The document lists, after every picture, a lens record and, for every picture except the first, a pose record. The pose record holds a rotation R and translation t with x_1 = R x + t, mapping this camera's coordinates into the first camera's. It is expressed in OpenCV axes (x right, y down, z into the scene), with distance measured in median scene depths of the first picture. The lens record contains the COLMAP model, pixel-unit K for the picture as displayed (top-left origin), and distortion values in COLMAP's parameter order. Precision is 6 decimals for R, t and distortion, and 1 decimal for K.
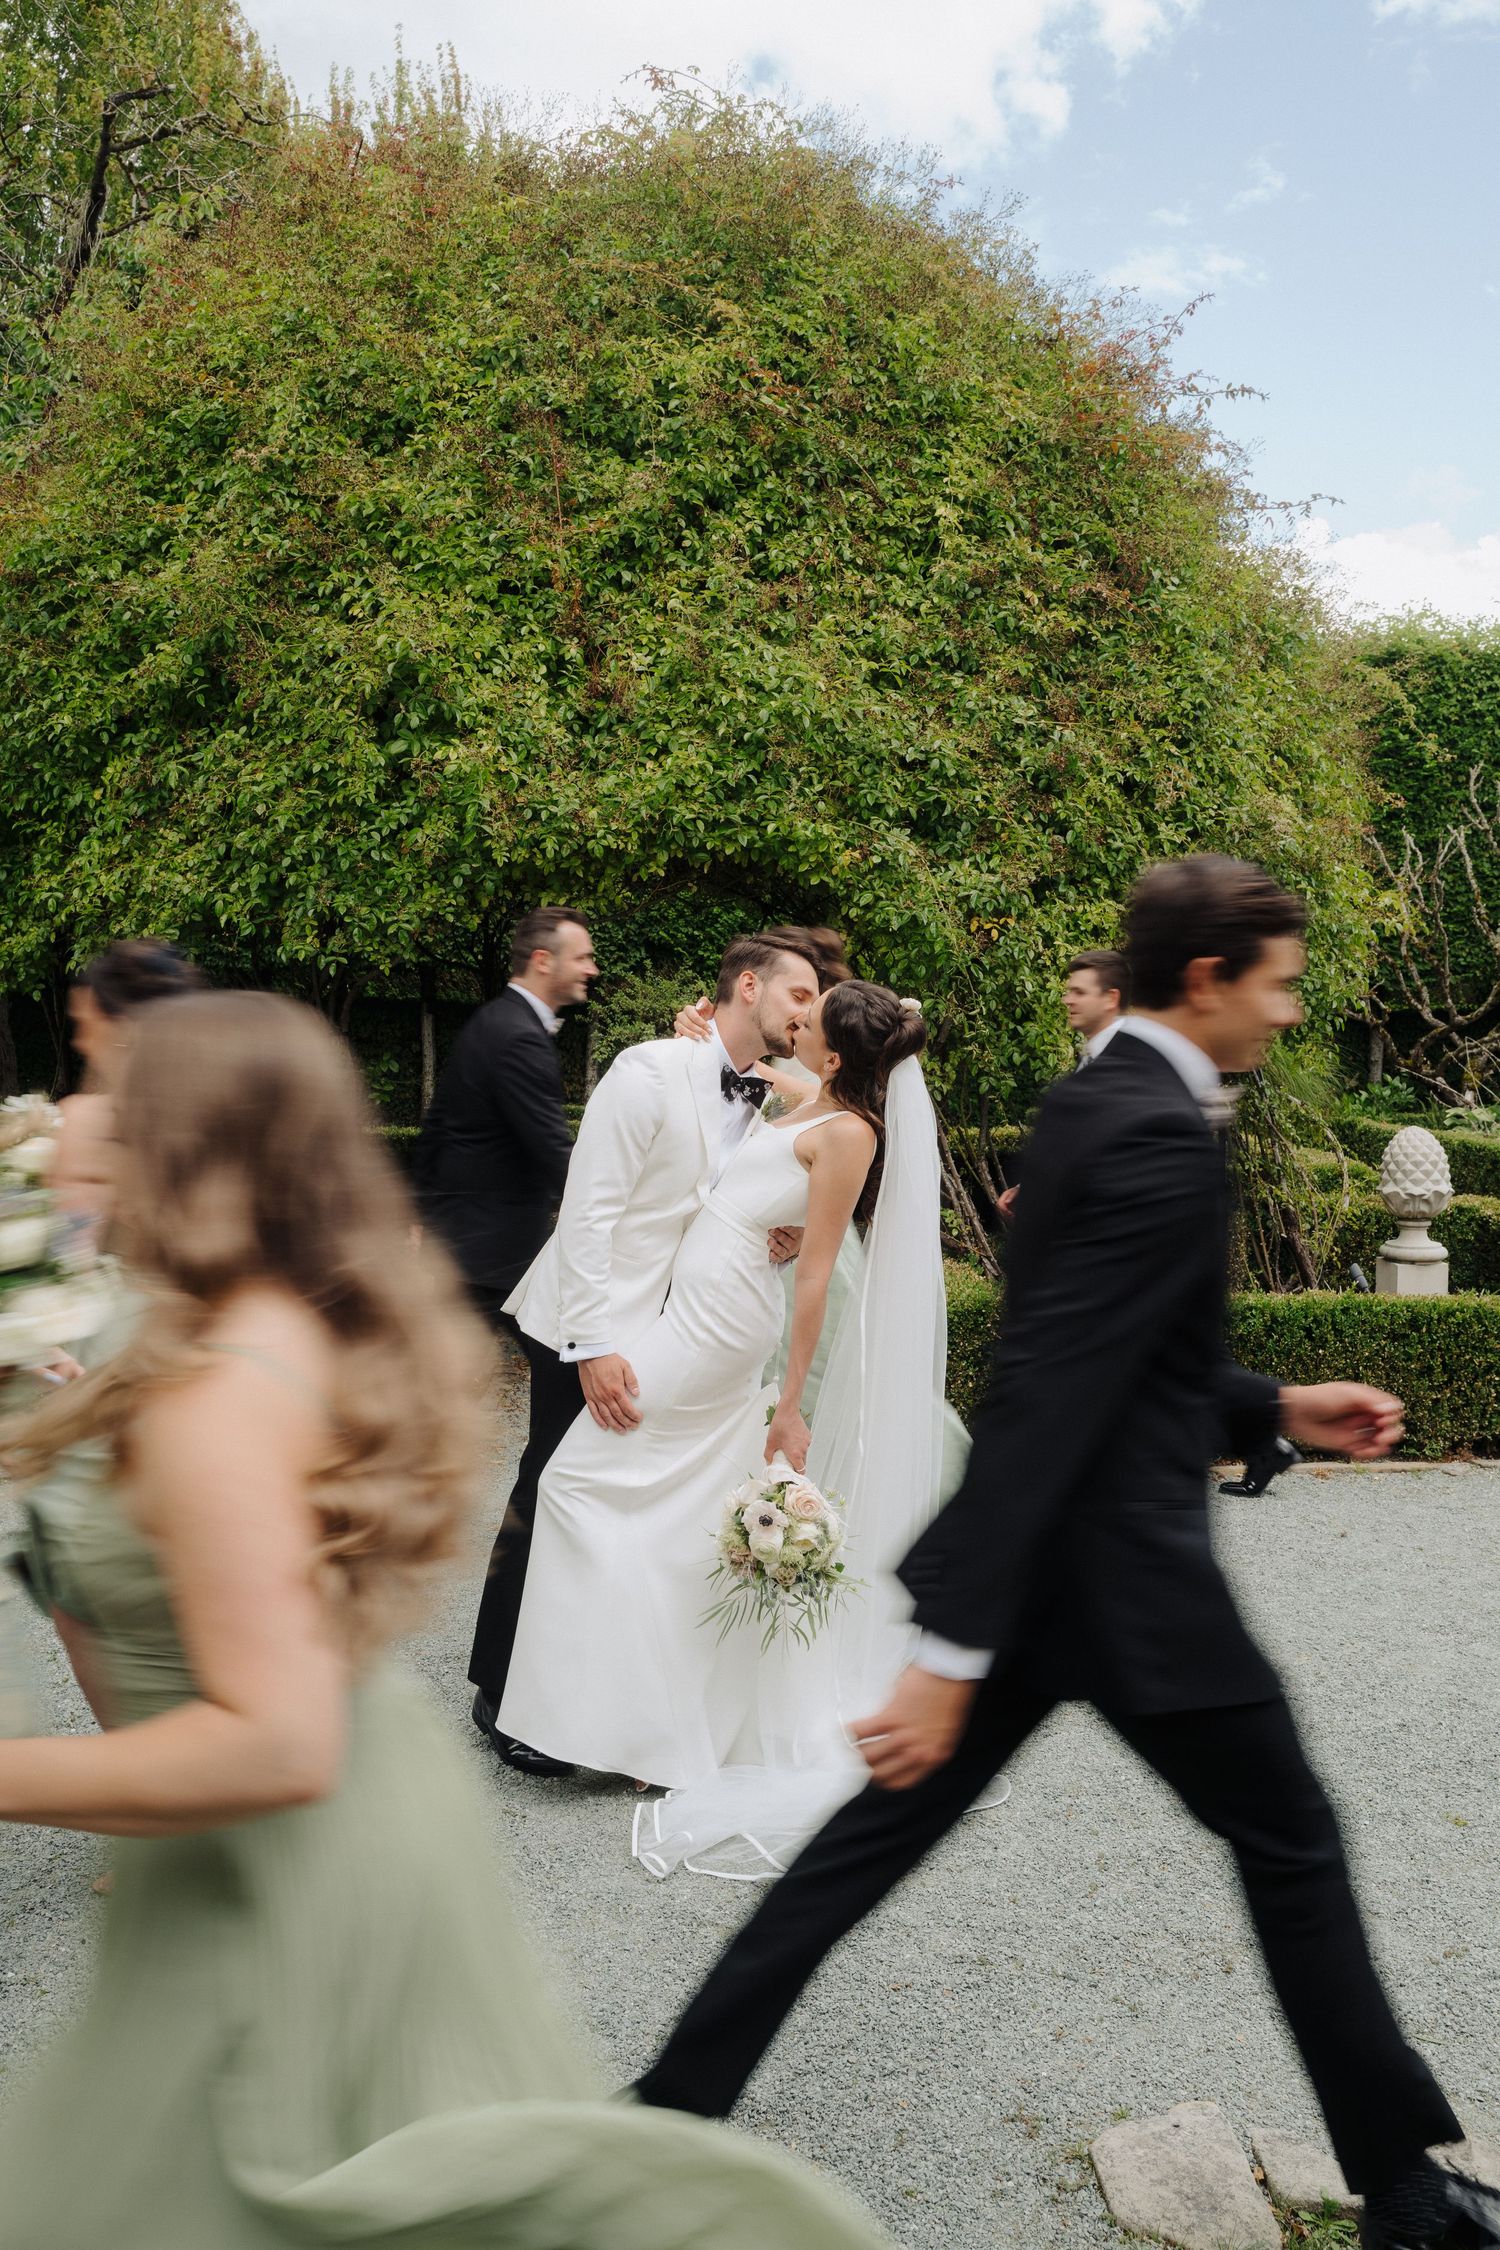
lens RADIAL K [[1839.8, 0, 750.0], [0, 1839.8, 1125.0], [0, 0, 1]] dist [-0.095579, 0.061495]
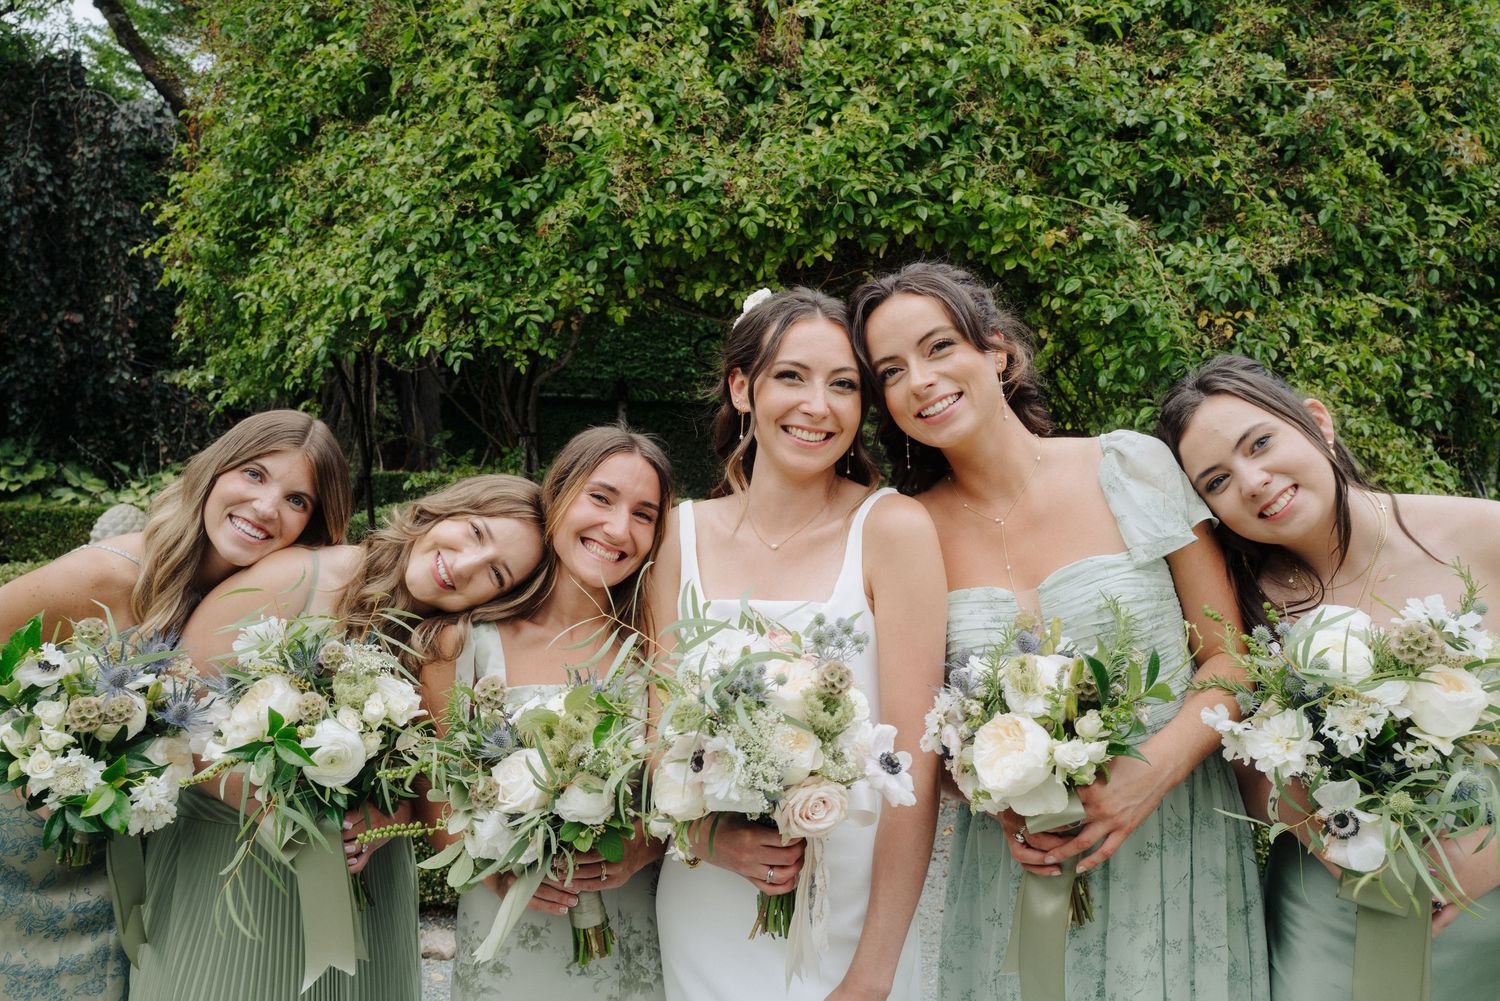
lens RADIAL K [[1122.3, 0, 757.9], [0, 1122.3, 500.5], [0, 0, 1]] dist [-0.042154, 0.065170]
pose [[0.980302, 0.027066, -0.195643, 0.025112], [-0.023970, 0.999547, 0.018175, -0.031756], [0.196046, -0.013127, 0.980507, 0.474589]]
